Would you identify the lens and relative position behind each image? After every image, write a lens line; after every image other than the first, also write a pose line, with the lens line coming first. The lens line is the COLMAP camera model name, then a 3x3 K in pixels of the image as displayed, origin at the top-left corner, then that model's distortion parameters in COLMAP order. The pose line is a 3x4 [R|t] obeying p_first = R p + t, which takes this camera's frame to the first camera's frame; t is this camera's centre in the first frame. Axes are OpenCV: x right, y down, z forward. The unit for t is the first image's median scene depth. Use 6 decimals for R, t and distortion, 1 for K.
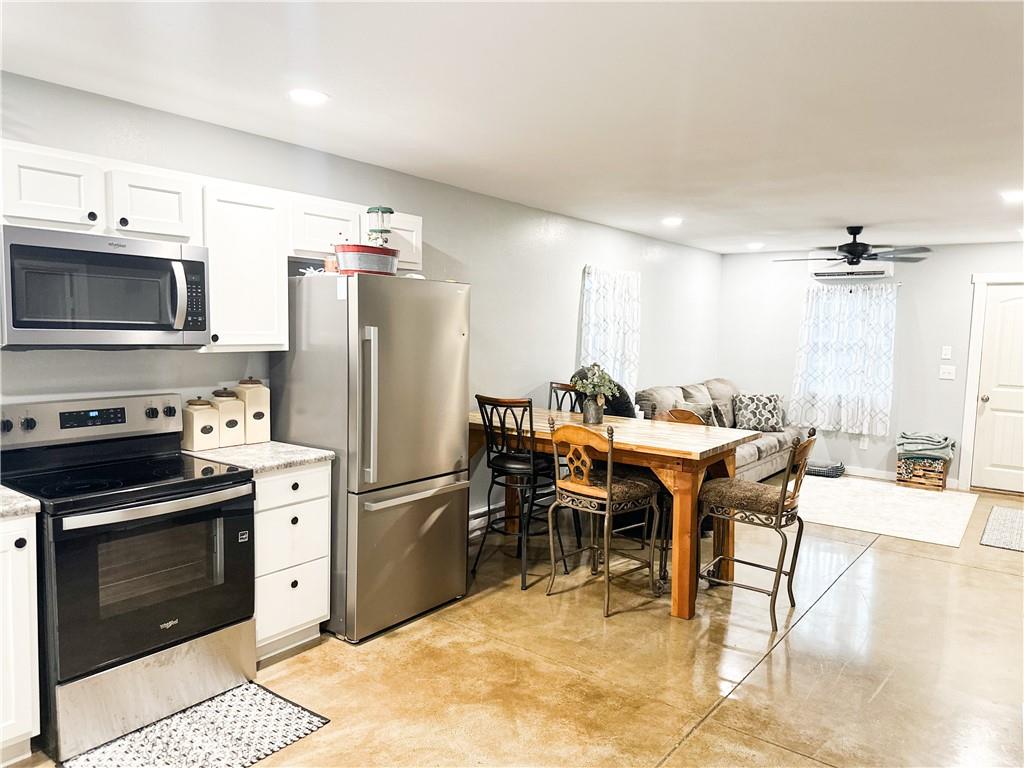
lens RADIAL K [[716.0, 0, 512.0], [0, 716.0, 384.0], [0, 0, 1]] dist [-0.010431, -0.000271]
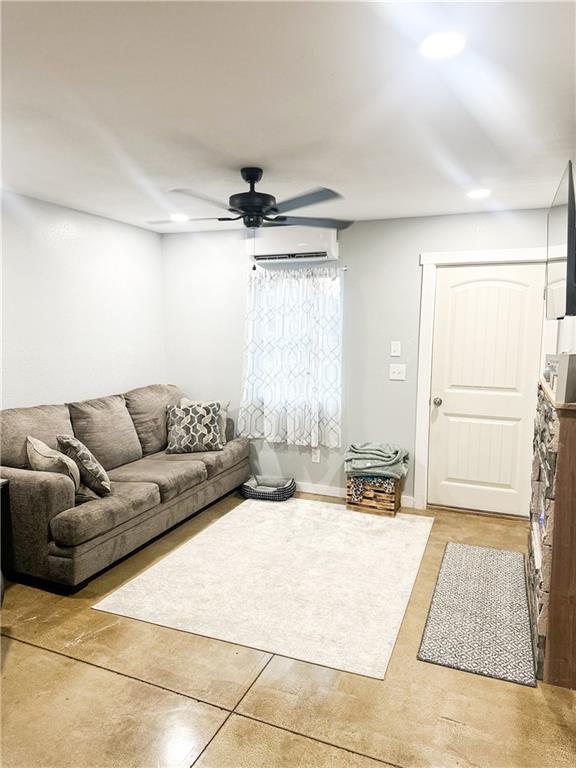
lens RADIAL K [[550.5, 0, 288.0], [0, 550.5, 384.0], [0, 0, 1]] dist [0.154950, -0.000306]
pose [[0.959682, -0.042395, 0.277873, 0.297681], [0.035212, 0.998905, 0.030793, -0.026928], [-0.278874, -0.019767, 0.960124, 0.396878]]
